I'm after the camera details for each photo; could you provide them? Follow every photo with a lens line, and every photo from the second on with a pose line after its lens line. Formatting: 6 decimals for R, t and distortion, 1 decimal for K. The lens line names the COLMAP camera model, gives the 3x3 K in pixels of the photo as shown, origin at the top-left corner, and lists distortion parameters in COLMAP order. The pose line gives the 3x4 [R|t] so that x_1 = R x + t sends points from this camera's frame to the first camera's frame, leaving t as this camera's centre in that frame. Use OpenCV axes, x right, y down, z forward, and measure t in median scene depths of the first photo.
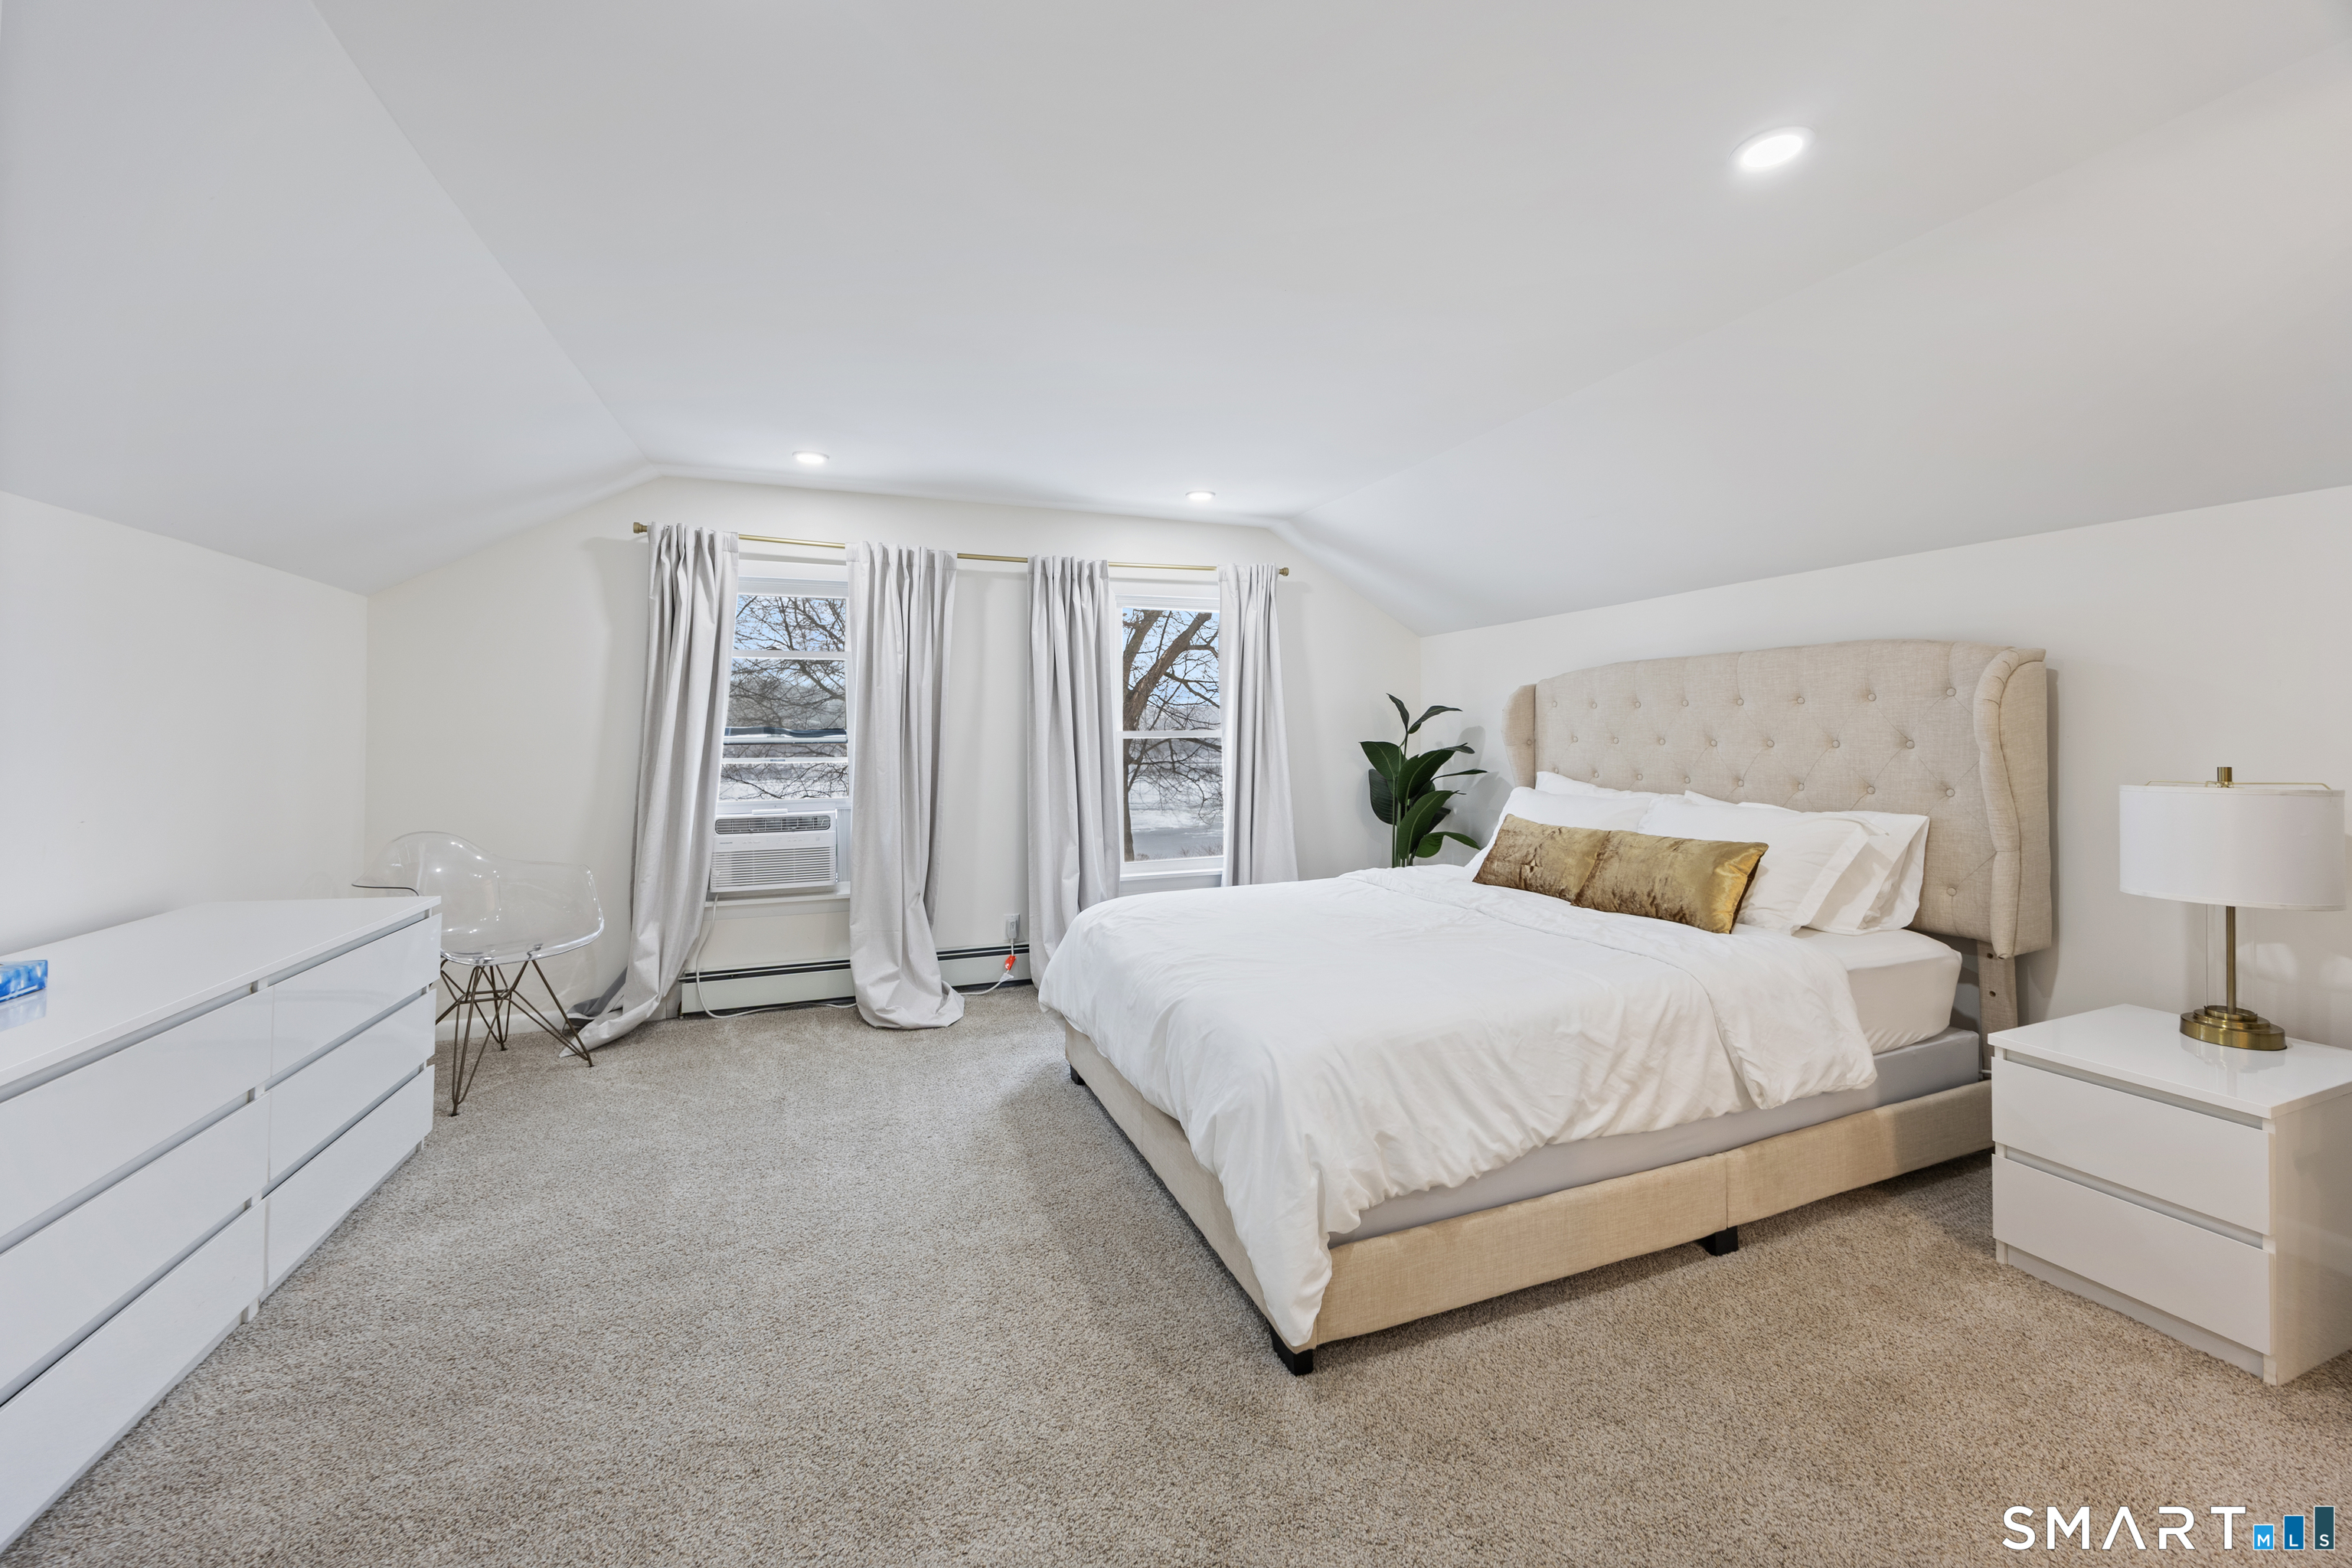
lens RADIAL K [[909.0, 0, 1179.1], [0, 909.0, 718.1], [0, 0, 1]] dist [-0.002260, -0.000106]
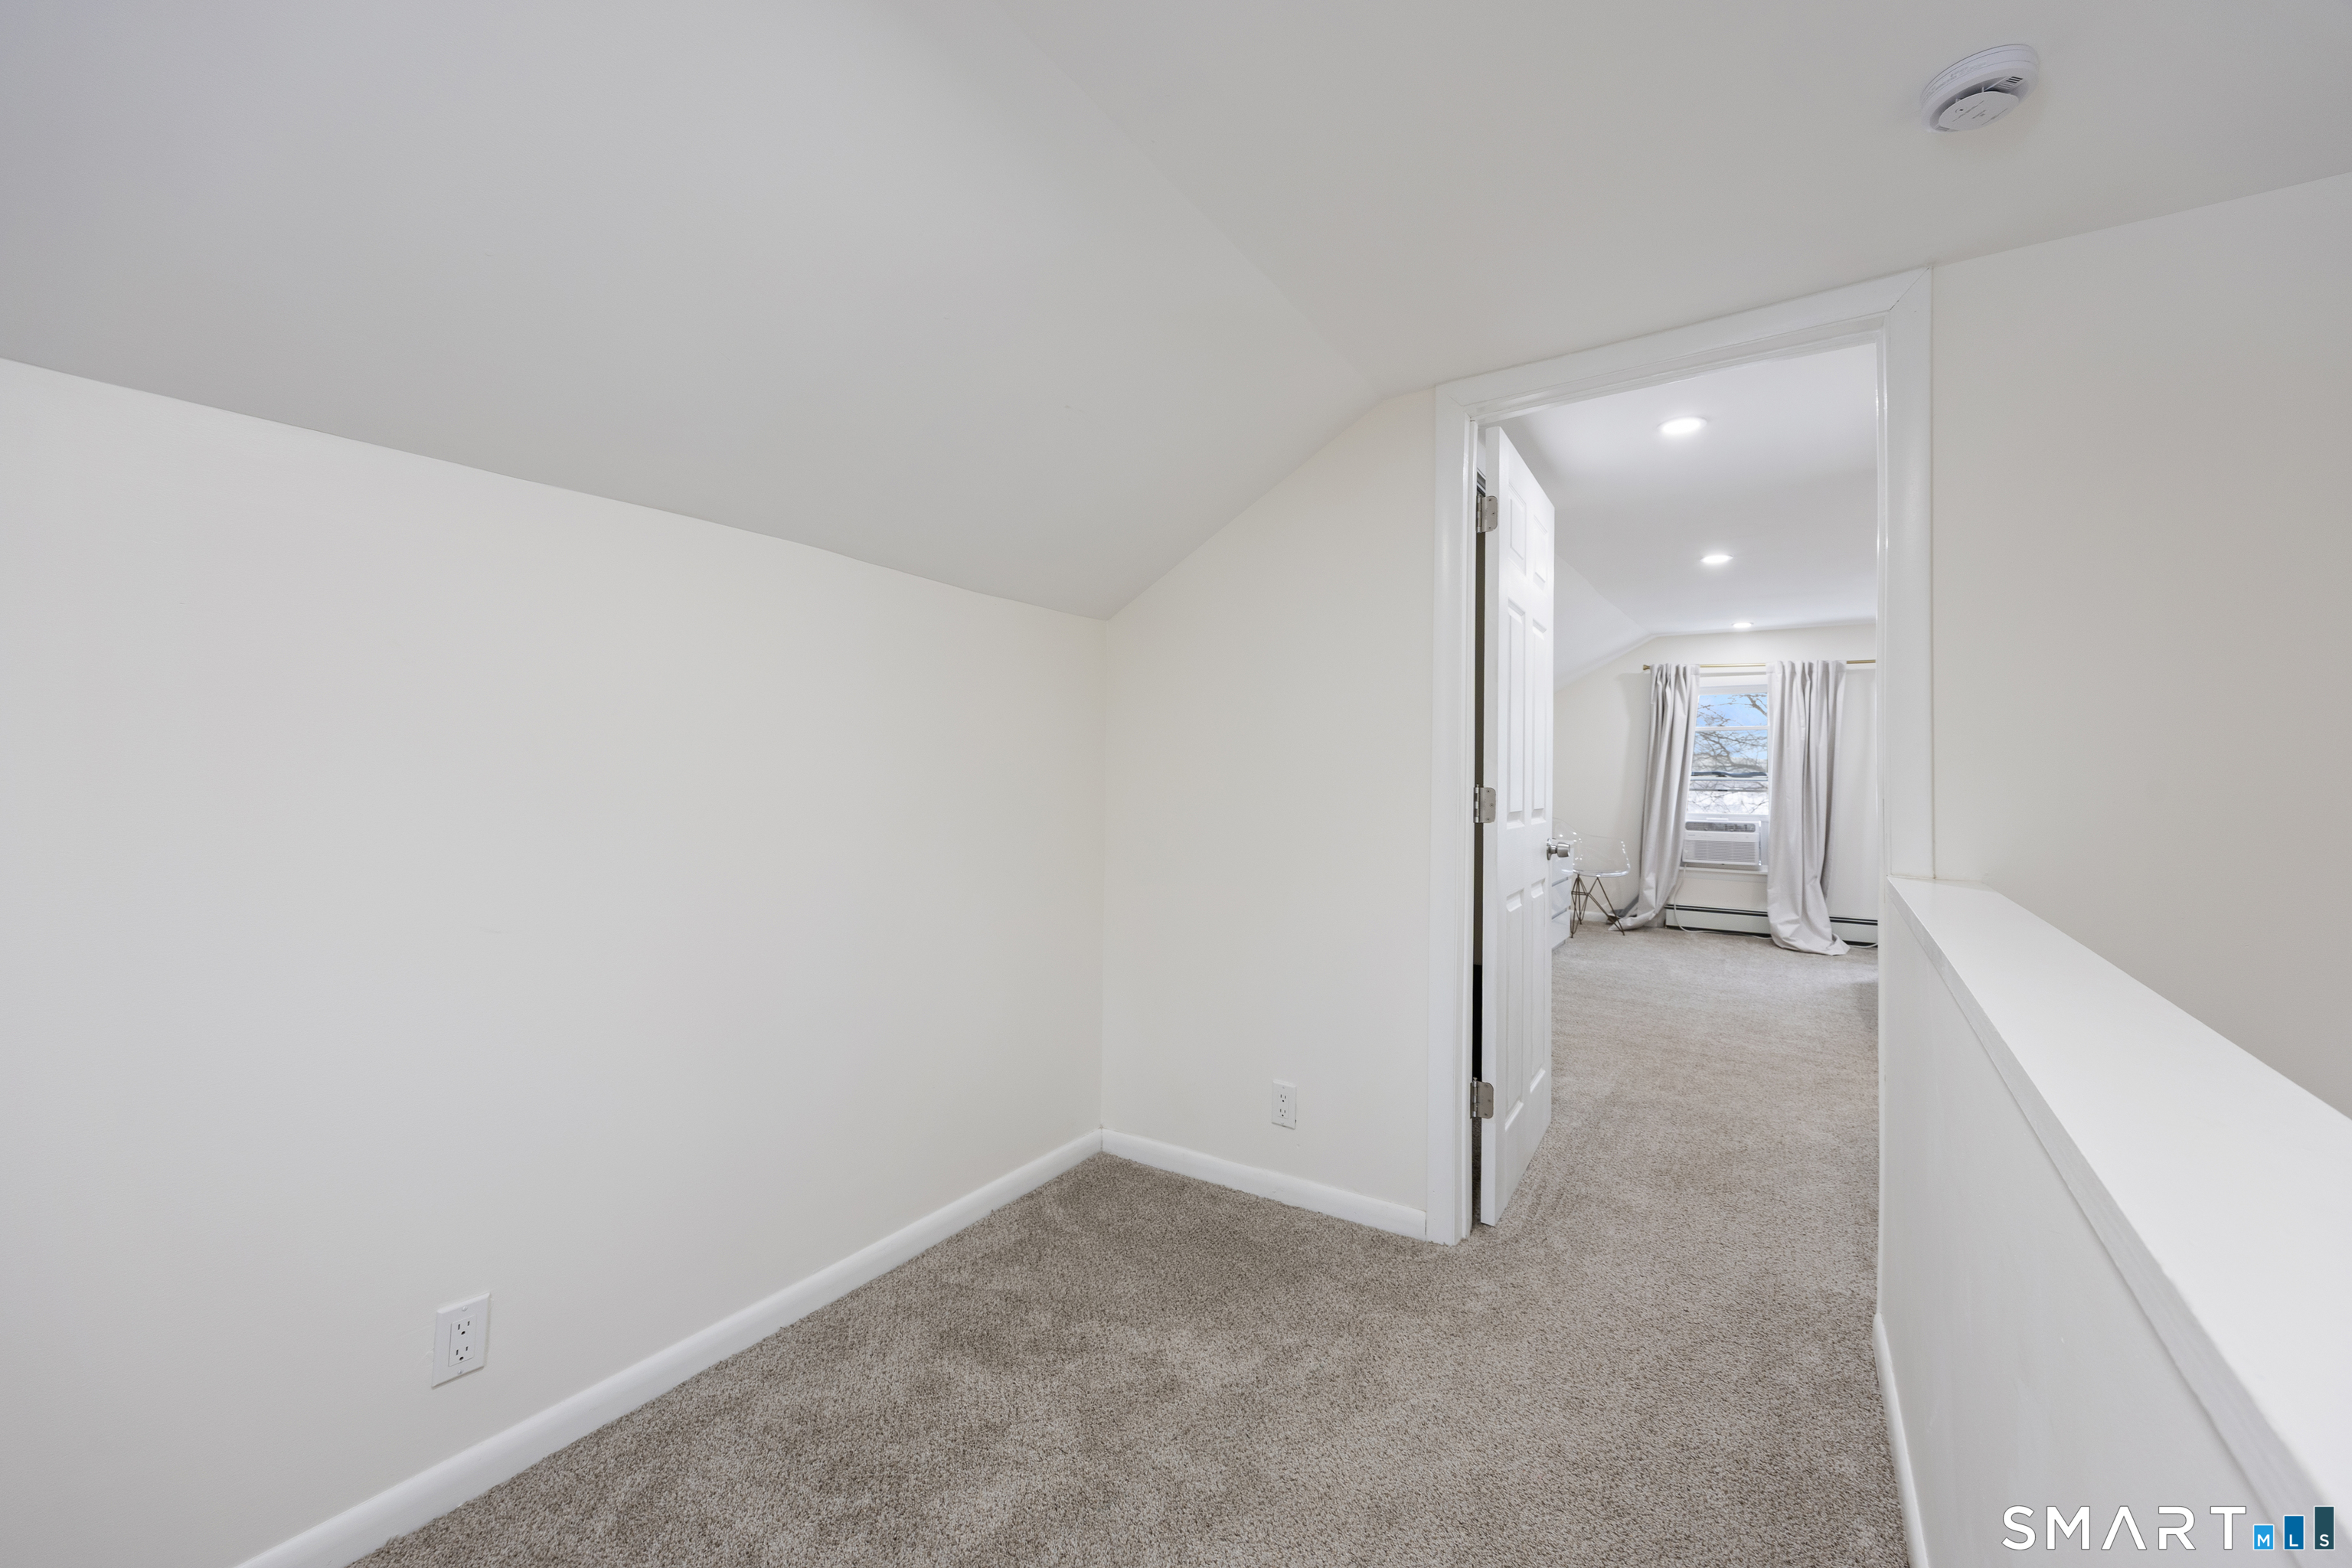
lens RADIAL K [[912.6, 0, 1170.0], [0, 912.6, 779.5], [0, 0, 1]] dist [-0.000692, 0.000077]
pose [[0.574349, 0.013636, -0.818497, 0.393244], [0.004998, 0.999784, 0.020164, -0.015894], [0.818595, -0.015672, 0.574157, -0.897281]]
